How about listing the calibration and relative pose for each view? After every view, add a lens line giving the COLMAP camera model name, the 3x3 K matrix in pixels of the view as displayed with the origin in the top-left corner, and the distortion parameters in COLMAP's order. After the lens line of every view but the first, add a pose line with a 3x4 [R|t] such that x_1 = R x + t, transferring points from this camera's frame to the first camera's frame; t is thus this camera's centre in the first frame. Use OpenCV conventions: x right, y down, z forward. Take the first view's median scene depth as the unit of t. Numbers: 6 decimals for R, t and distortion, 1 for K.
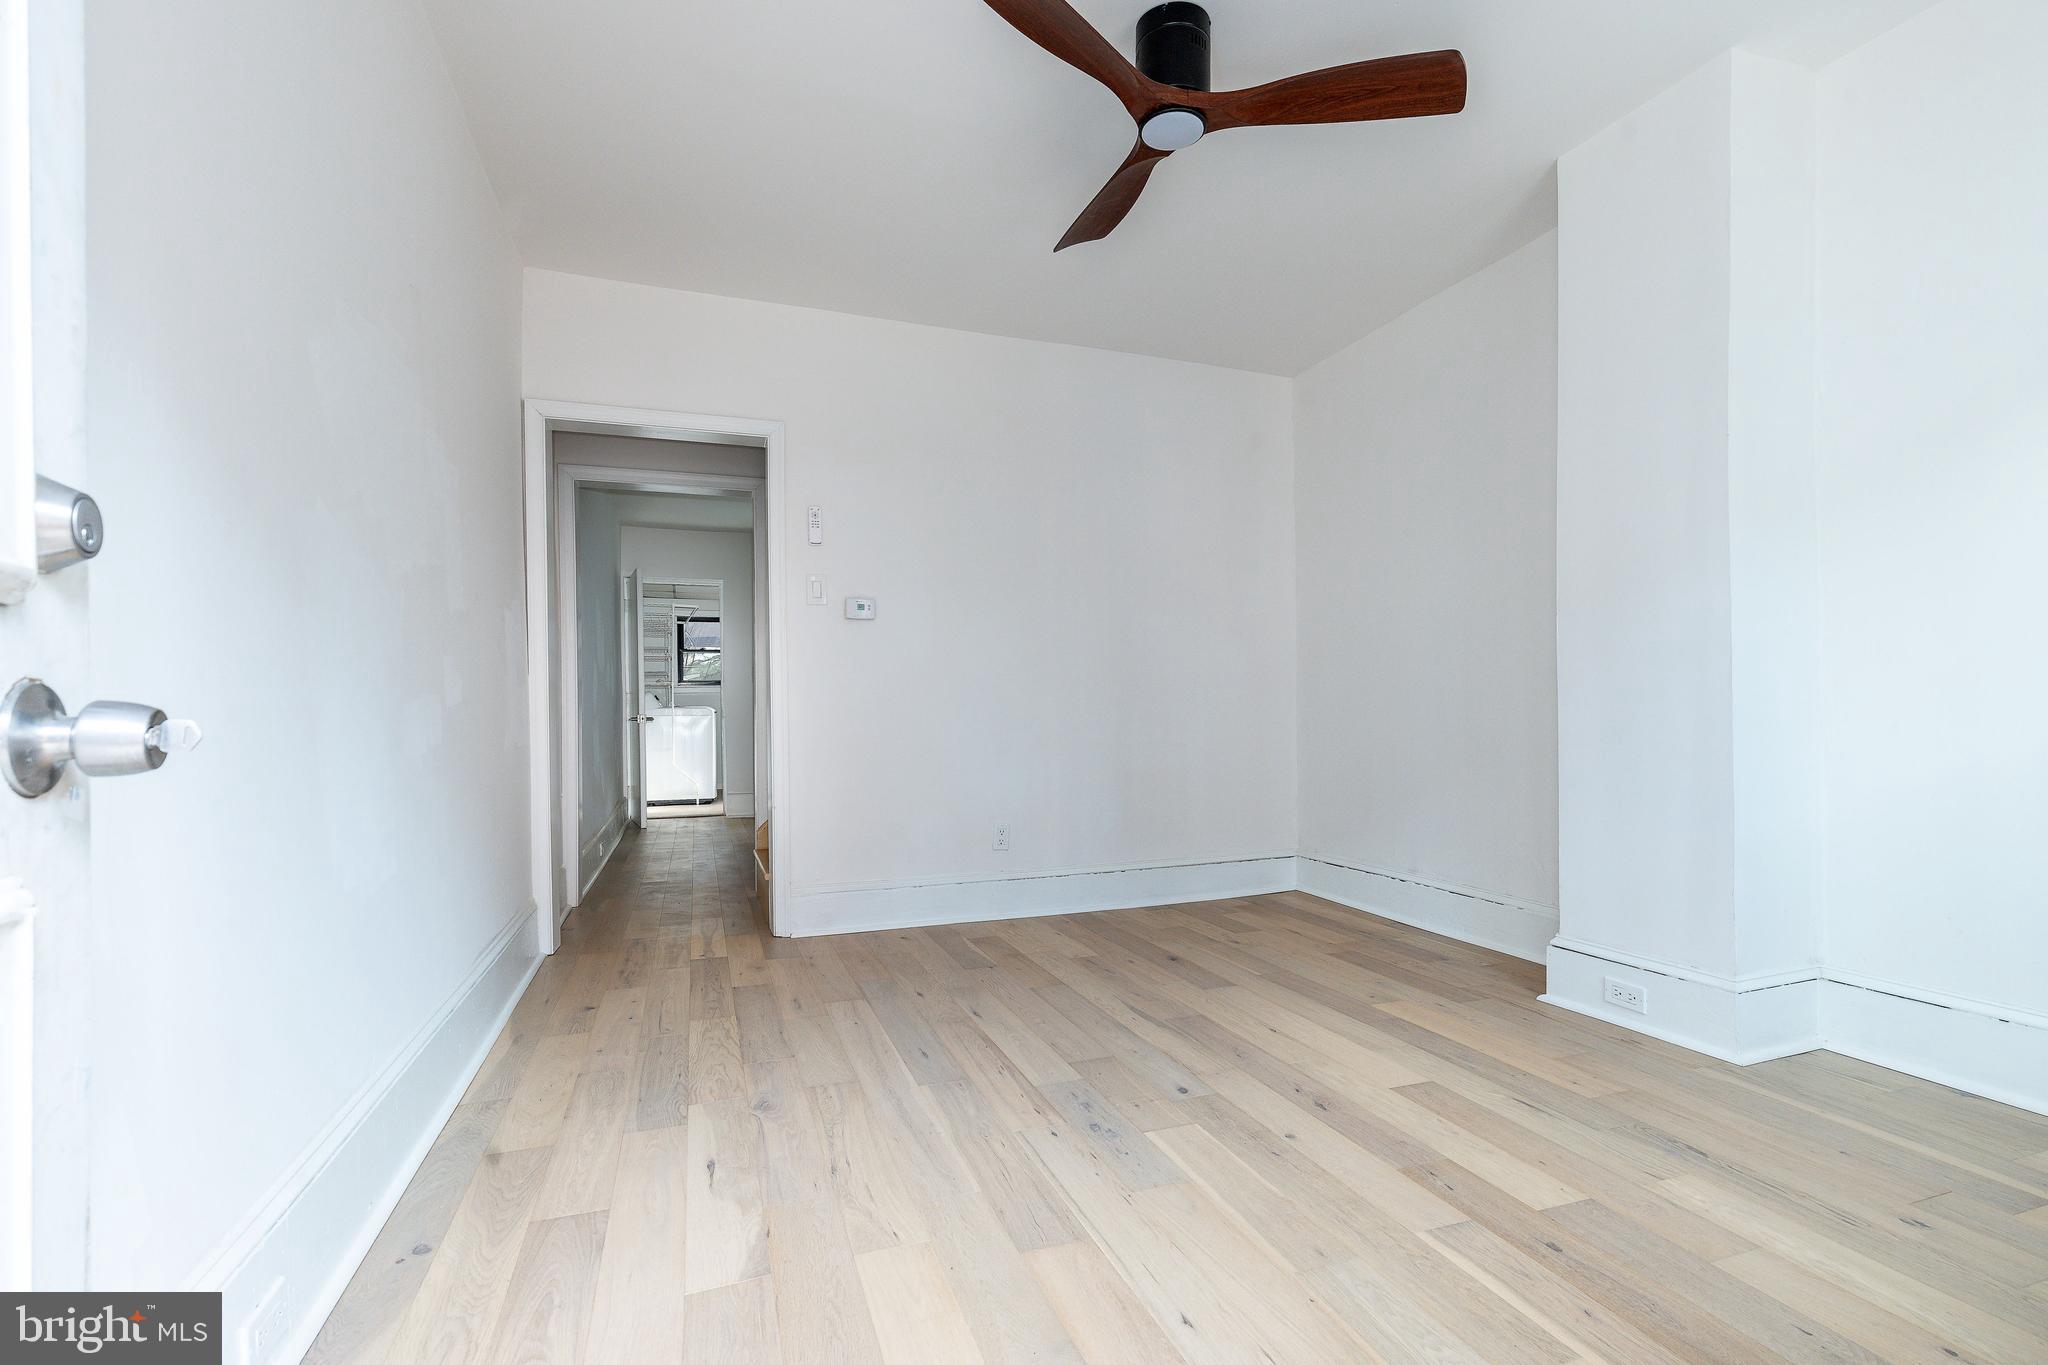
lens RADIAL K [[917.0, 0, 1018.6], [0, 917.0, 712.9], [0, 0, 1]] dist [-0.001103, 0.000034]
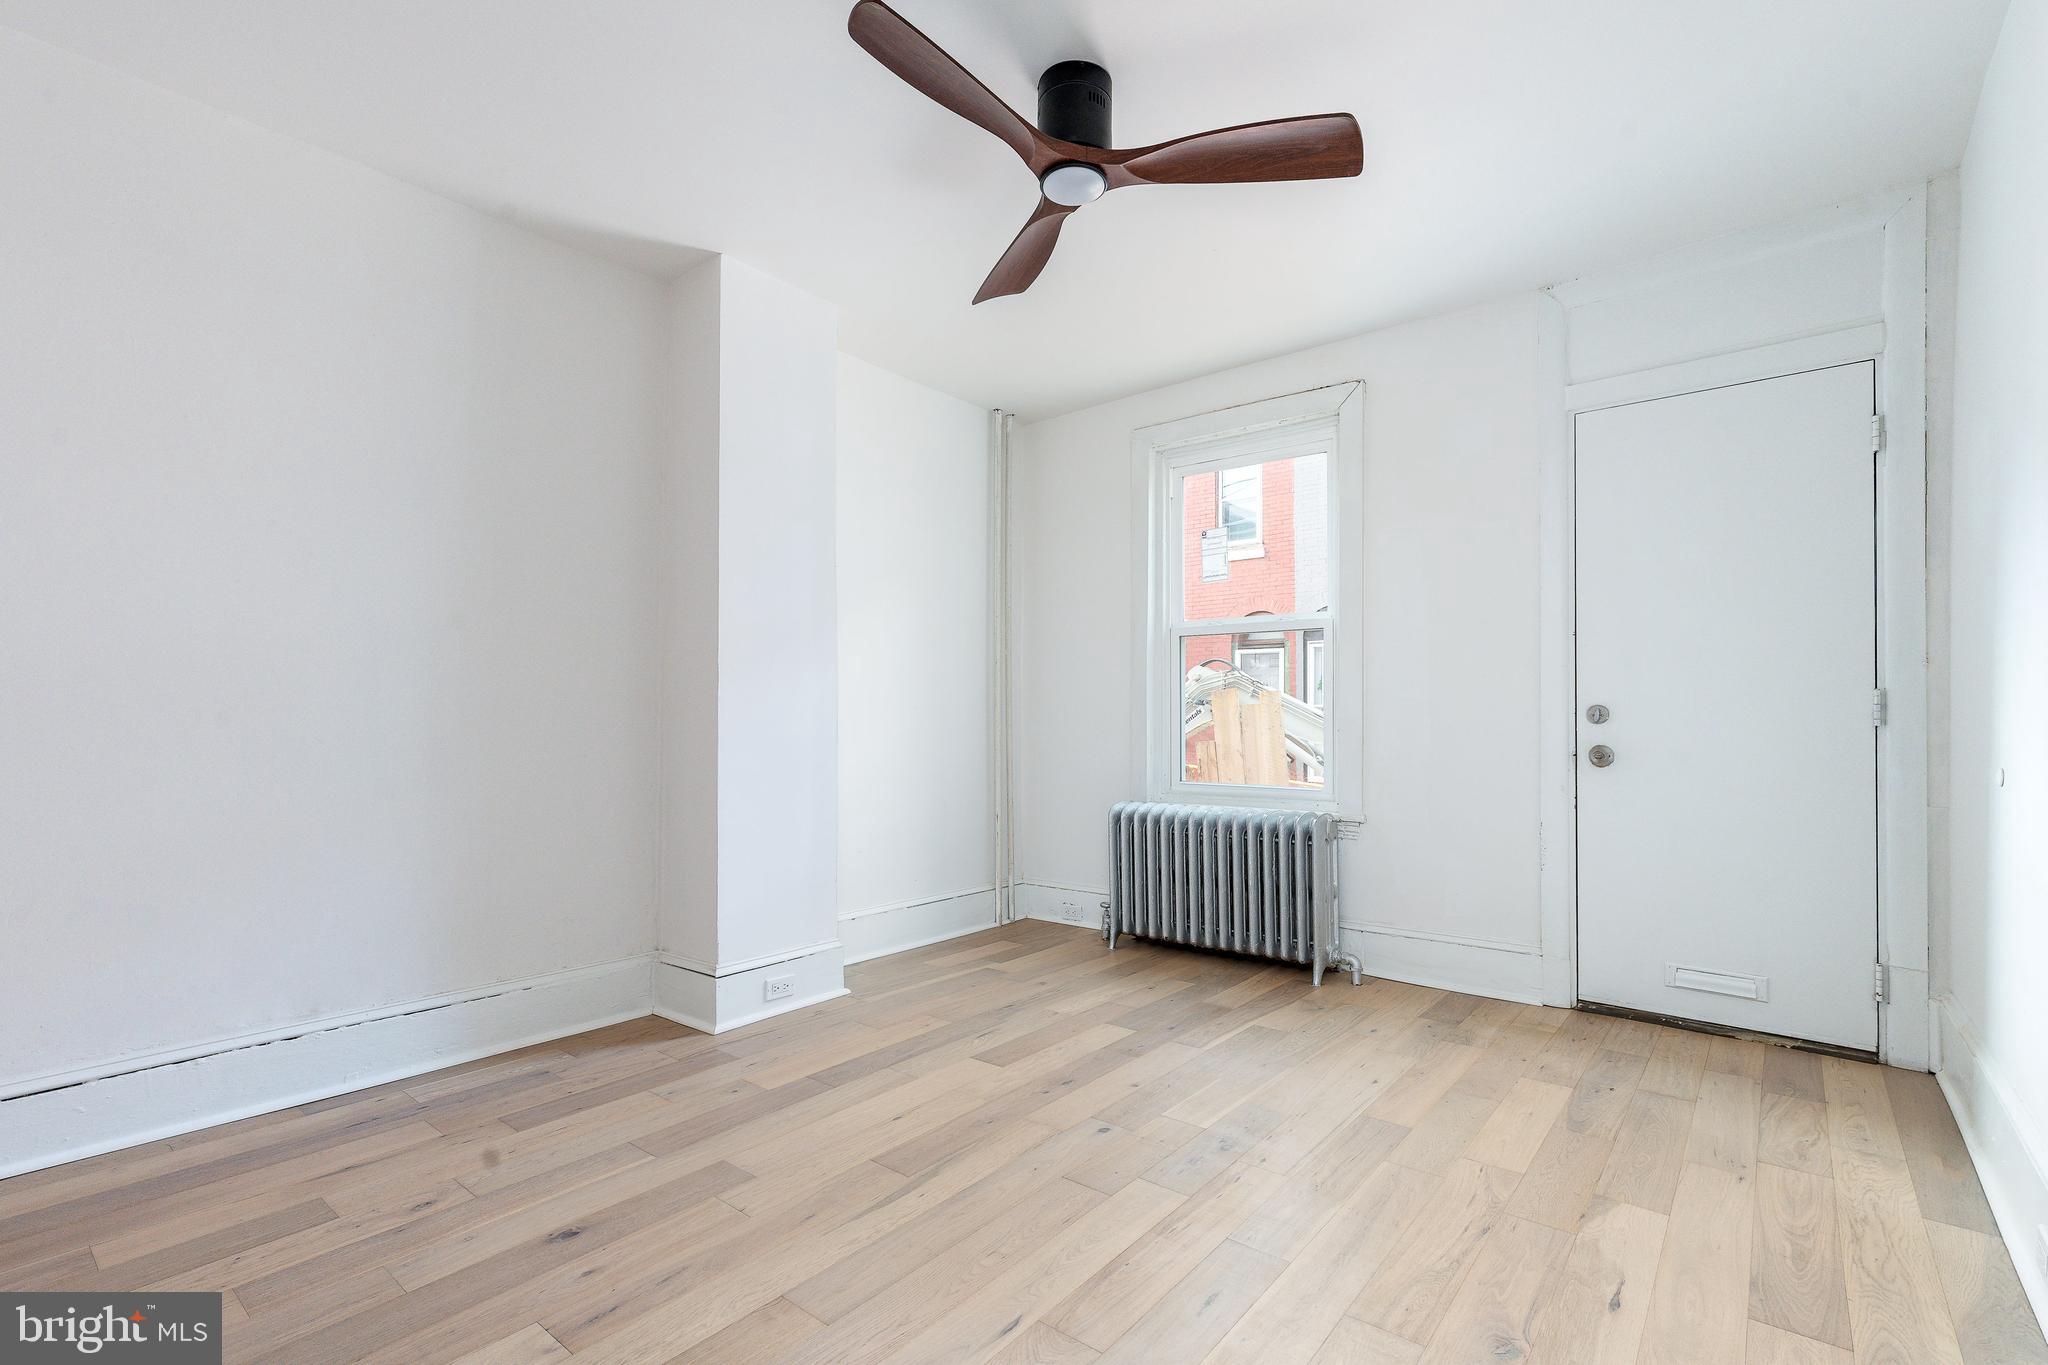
lens RADIAL K [[917.0, 0, 1018.6], [0, 917.0, 712.9], [0, 0, 1]] dist [-0.001103, 0.000034]
pose [[-0.512880, 0.019833, 0.858231, -0.606695], [0.006224, 0.999793, -0.019385, -0.036481], [-0.858438, -0.004601, -0.512897, 1.463632]]
